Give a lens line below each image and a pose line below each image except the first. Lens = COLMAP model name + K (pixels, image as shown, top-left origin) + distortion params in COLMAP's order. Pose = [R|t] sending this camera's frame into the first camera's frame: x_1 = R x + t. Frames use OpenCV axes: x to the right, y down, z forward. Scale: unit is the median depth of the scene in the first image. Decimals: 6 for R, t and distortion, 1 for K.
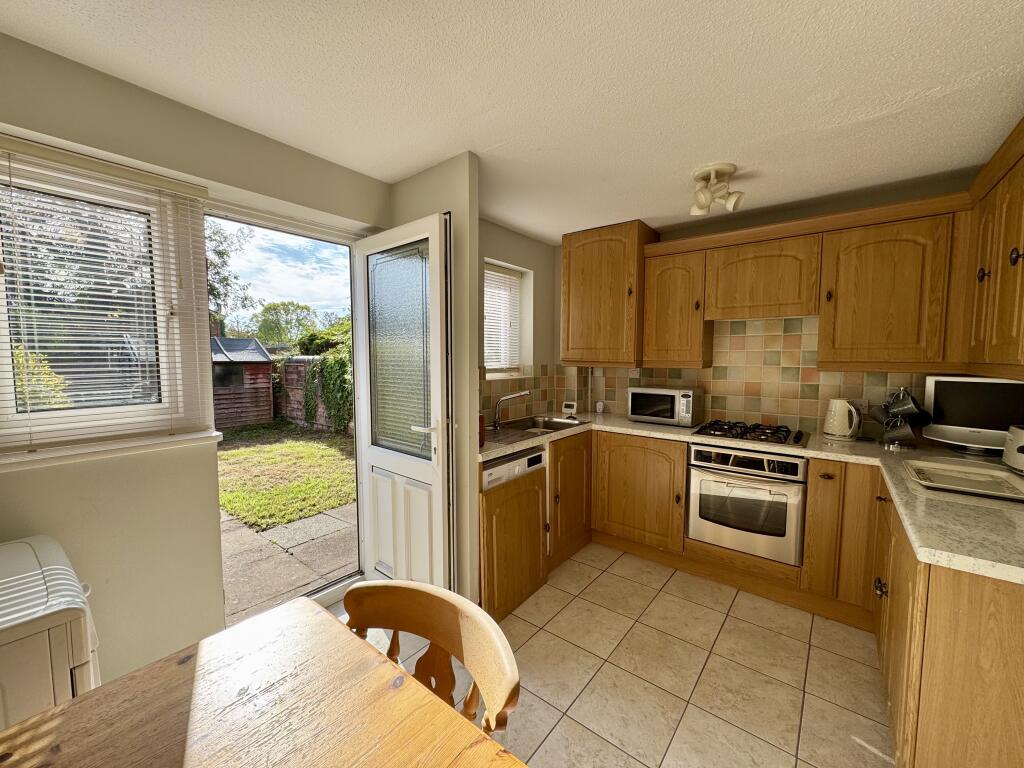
lens RADIAL K [[408.0, 0, 510.4], [0, 408.0, 383.4], [0, 0, 1]] dist [-0.002375, -0.000623]
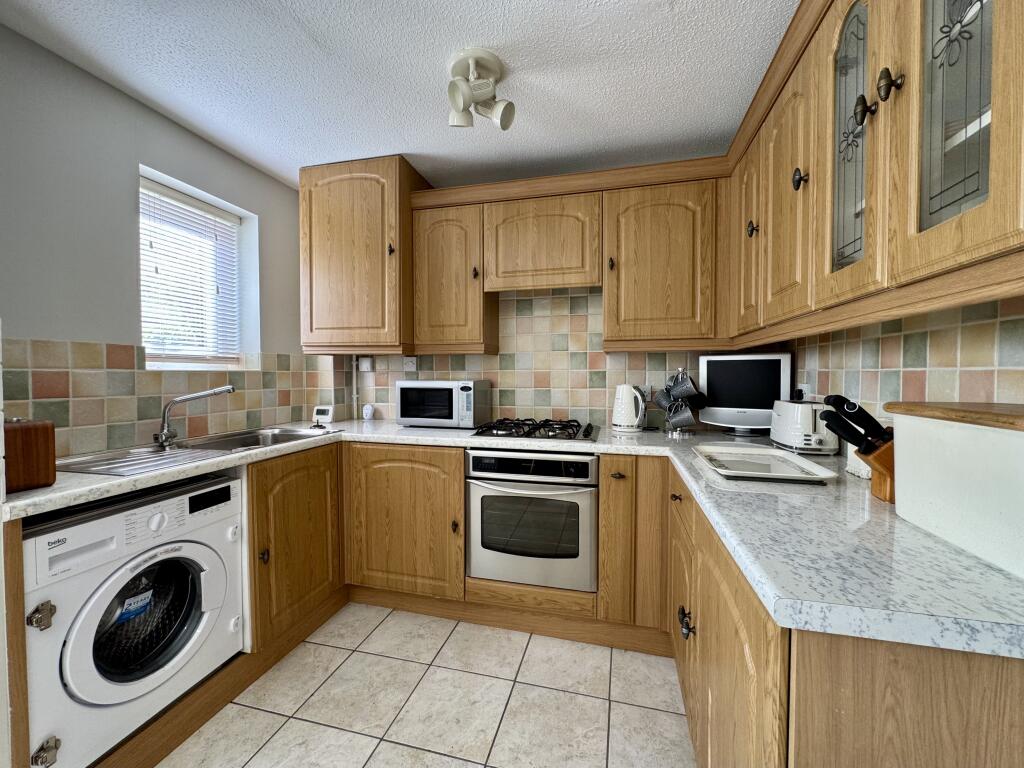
lens RADIAL K [[408.0, 0, 510.4], [0, 408.0, 383.4], [0, 0, 1]] dist [-0.002375, -0.000623]
pose [[0.913346, -0.012533, 0.406992, 0.211106], [0.030929, 0.998774, -0.038653, 0.059271], [-0.406009, 0.047892, 0.912613, 0.282194]]
